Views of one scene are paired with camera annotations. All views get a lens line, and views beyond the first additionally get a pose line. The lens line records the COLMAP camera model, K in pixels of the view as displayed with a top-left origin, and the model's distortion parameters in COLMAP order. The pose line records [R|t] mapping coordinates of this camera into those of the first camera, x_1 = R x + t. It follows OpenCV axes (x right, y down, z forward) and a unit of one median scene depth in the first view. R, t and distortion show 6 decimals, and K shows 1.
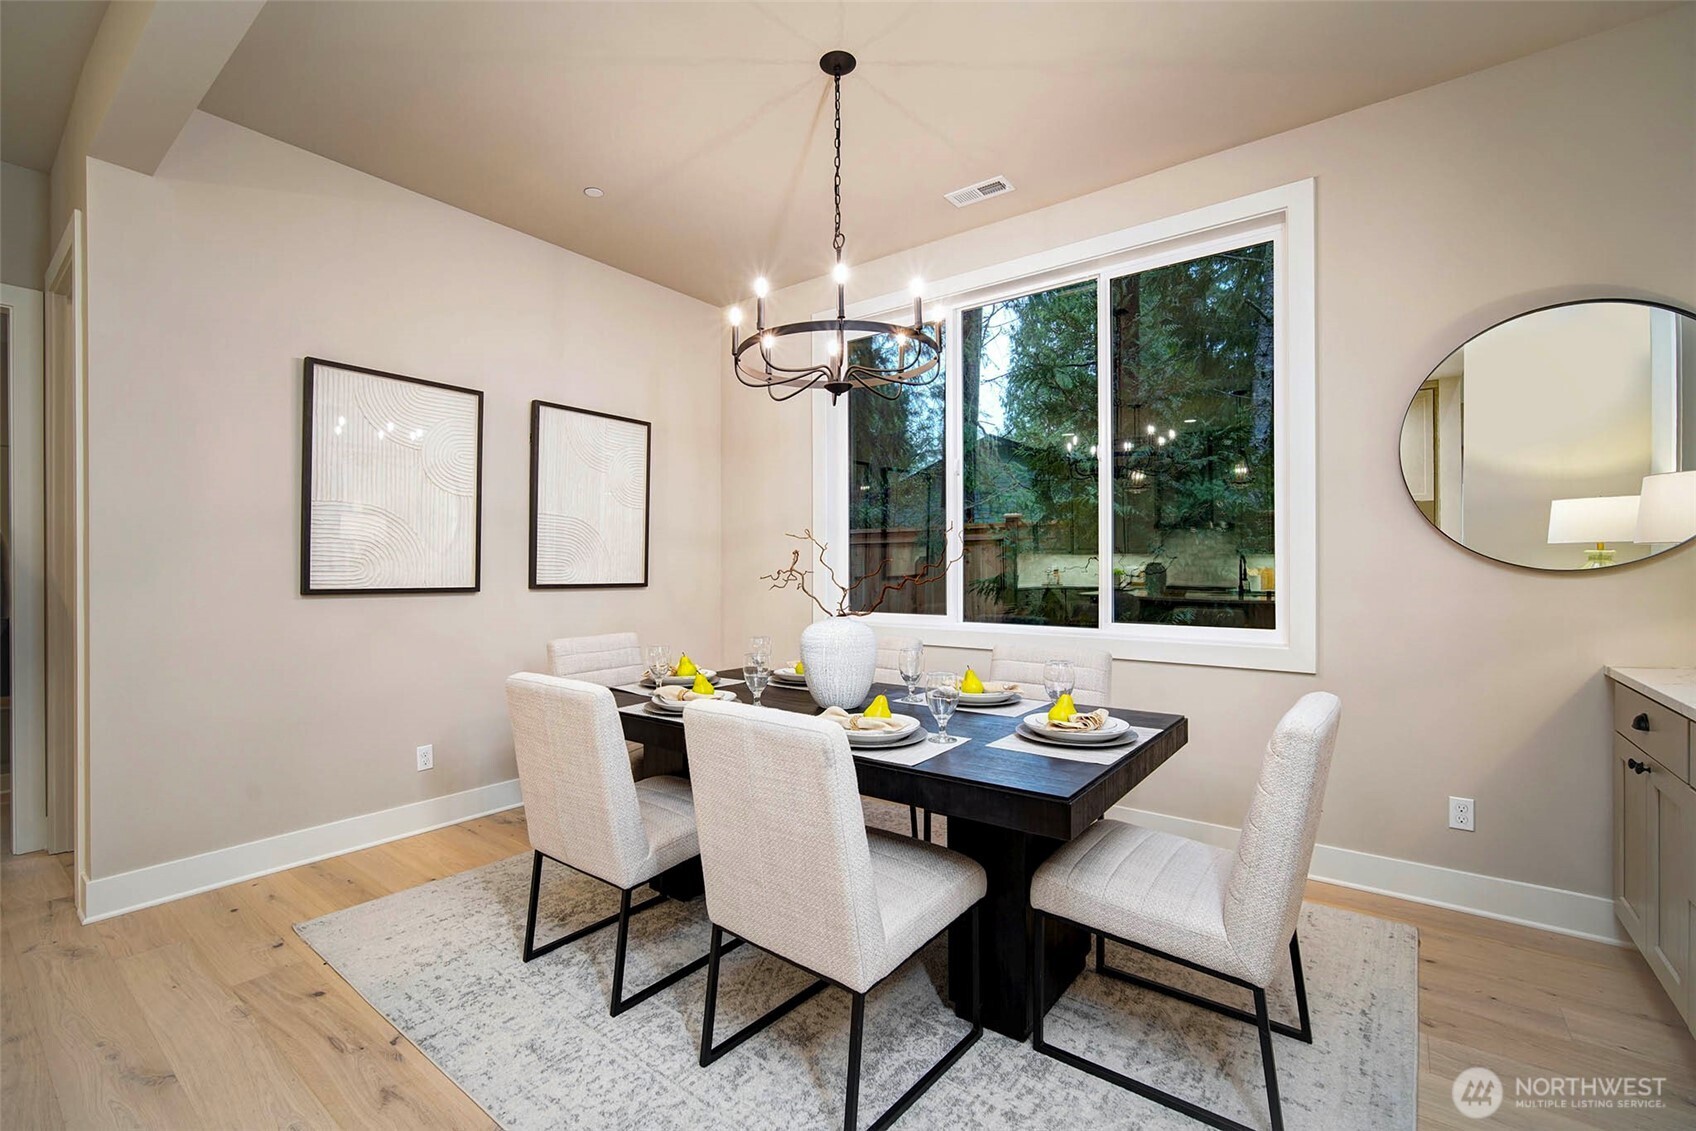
lens RADIAL K [[732.8, 0, 858.5], [0, 732.8, 553.9], [0, 0, 1]] dist [-0.010474, 0.004022]
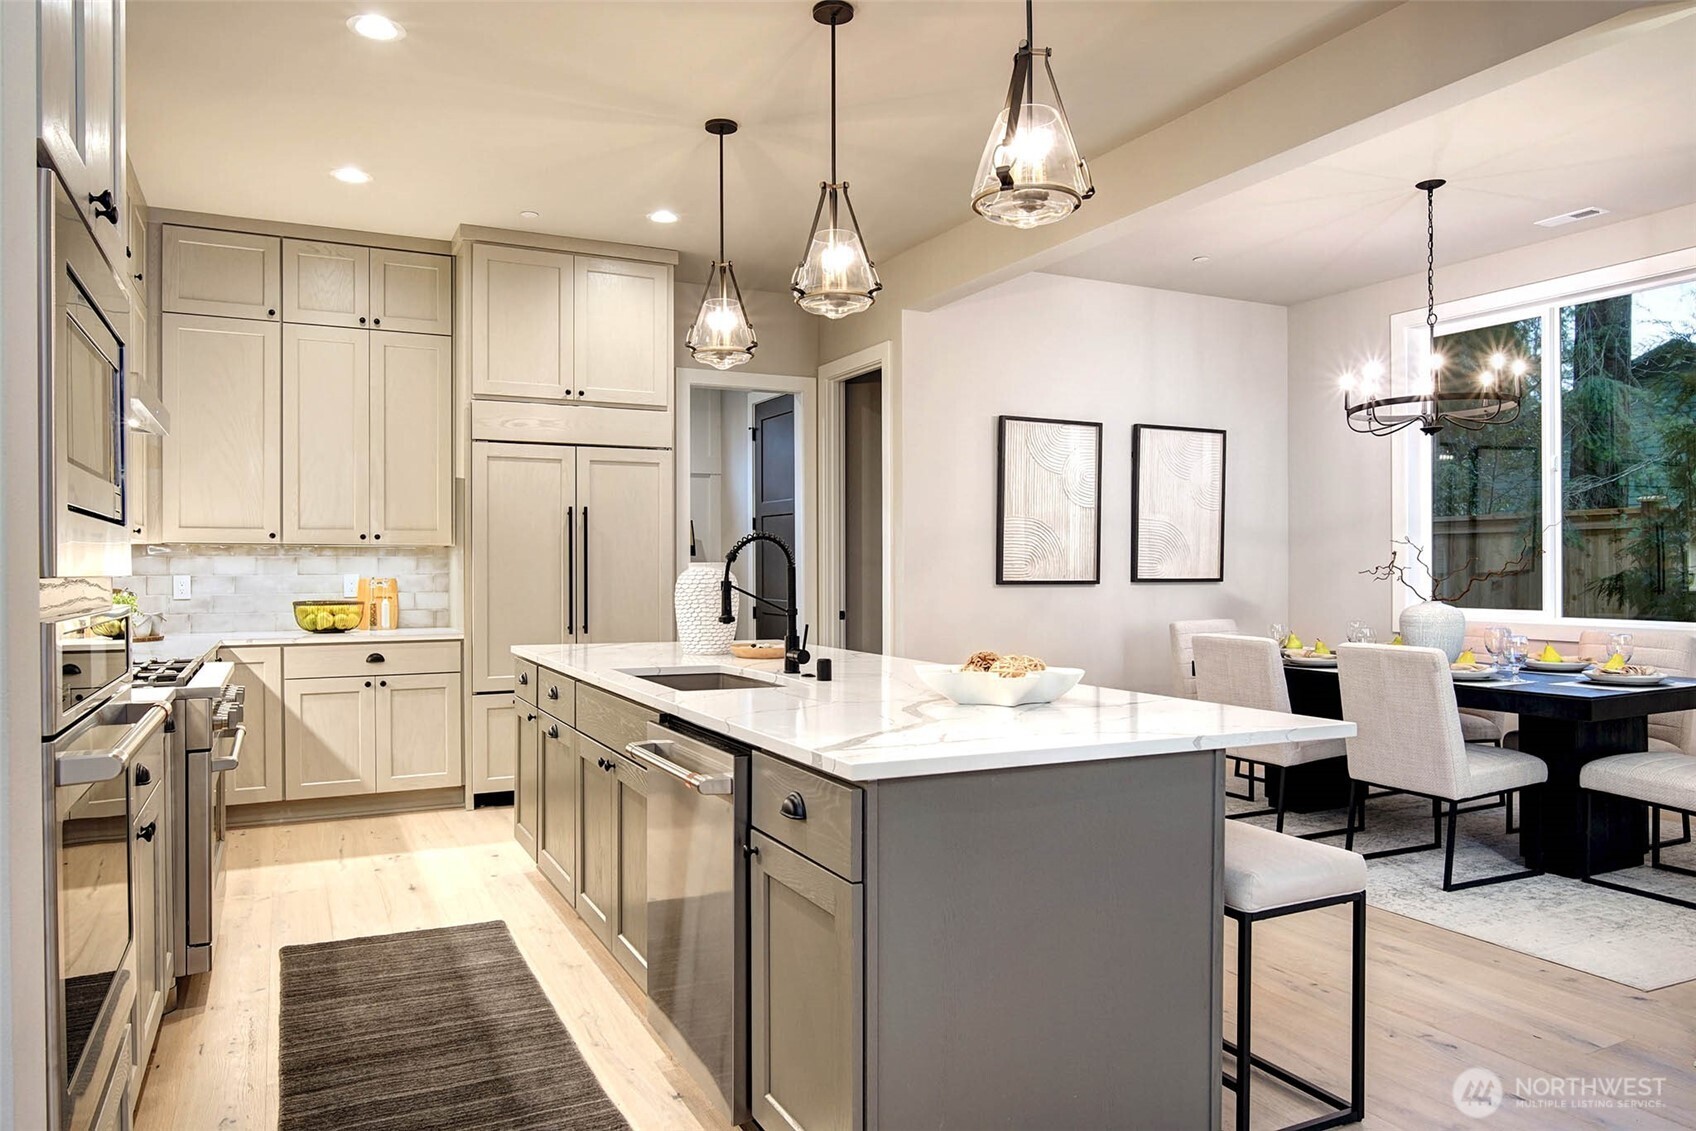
lens RADIAL K [[1120.1, 0, 840.9], [0, 1120.1, 555.1], [0, 0, 1]] dist [0.001693, -0.002726]
pose [[0.887601, -0.006101, -0.460573, -0.029169], [0.012273, 0.999871, 0.010407, -0.020910], [0.460450, -0.014889, 0.887561, -0.831622]]
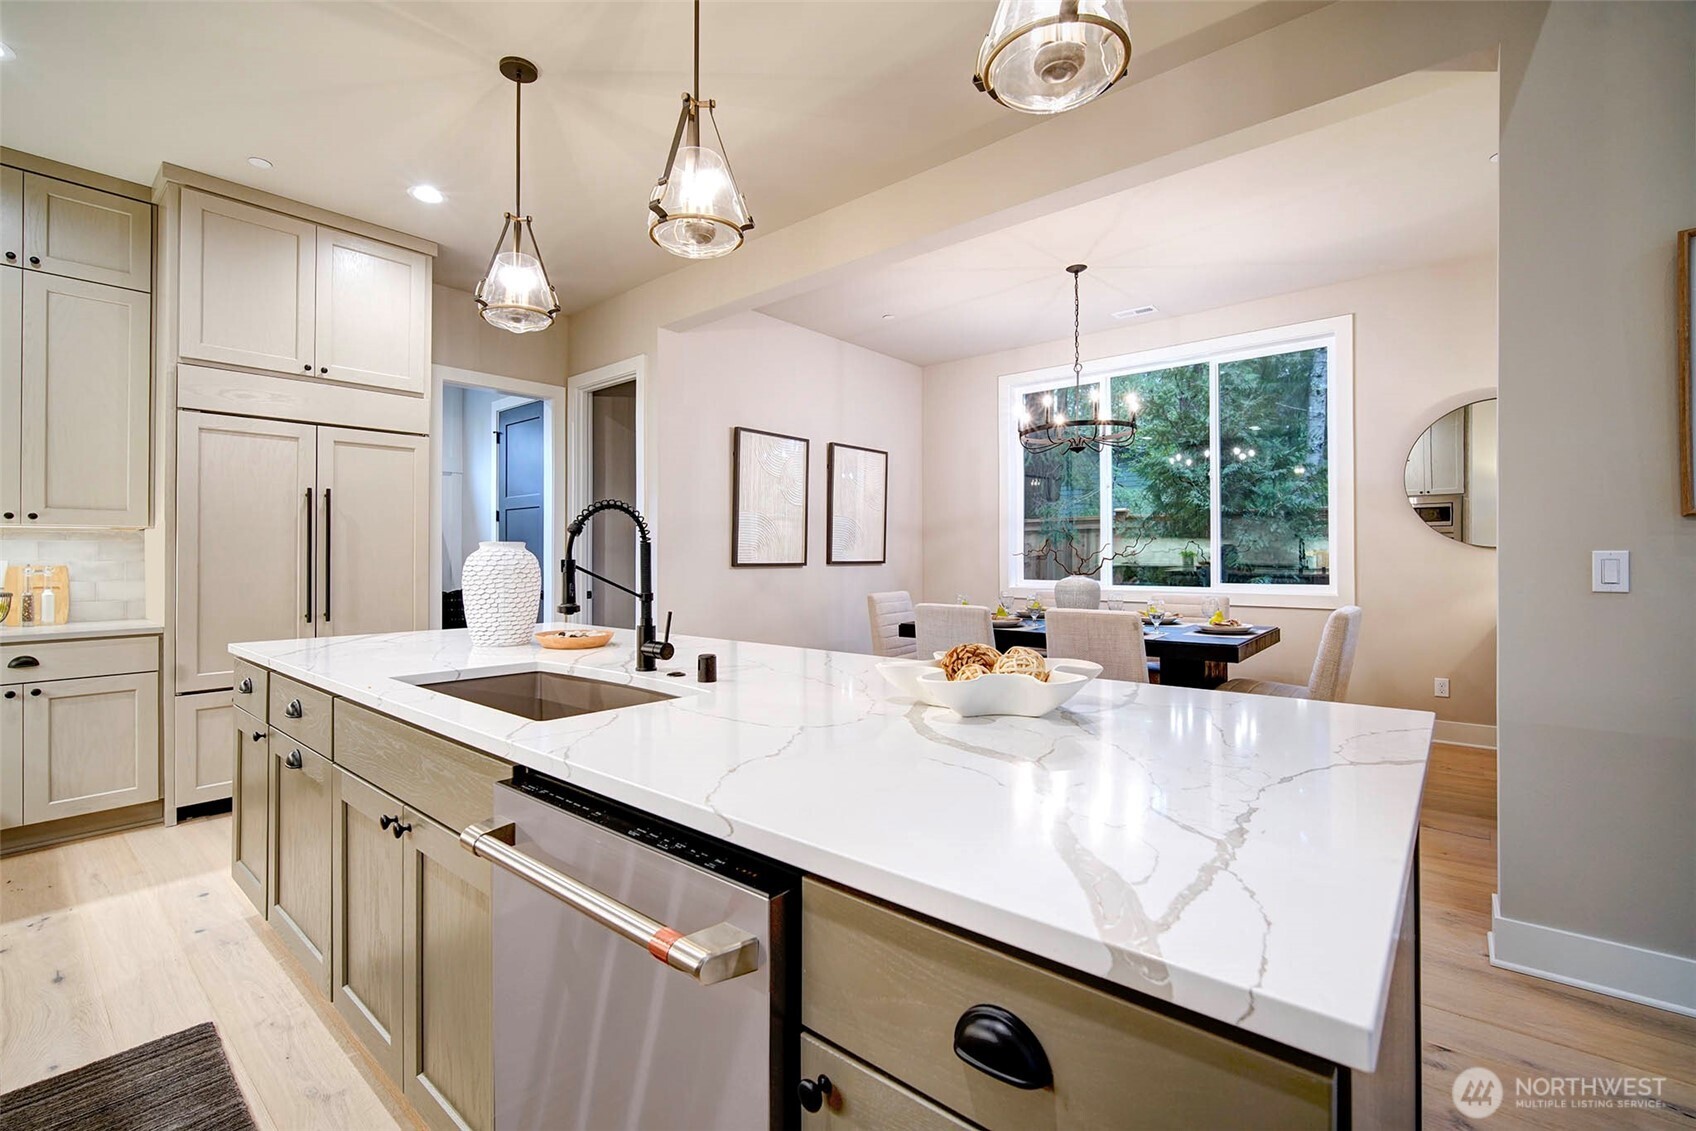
lens RADIAL K [[732.8, 0, 843.4], [0, 732.8, 542.2], [0, 0, 1]] dist [-0.010474, 0.004022]
pose [[0.997621, -0.006558, -0.068624, -0.306931], [0.006827, 0.999970, 0.003682, -0.004231], [0.068598, -0.004142, 0.997636, -0.537905]]
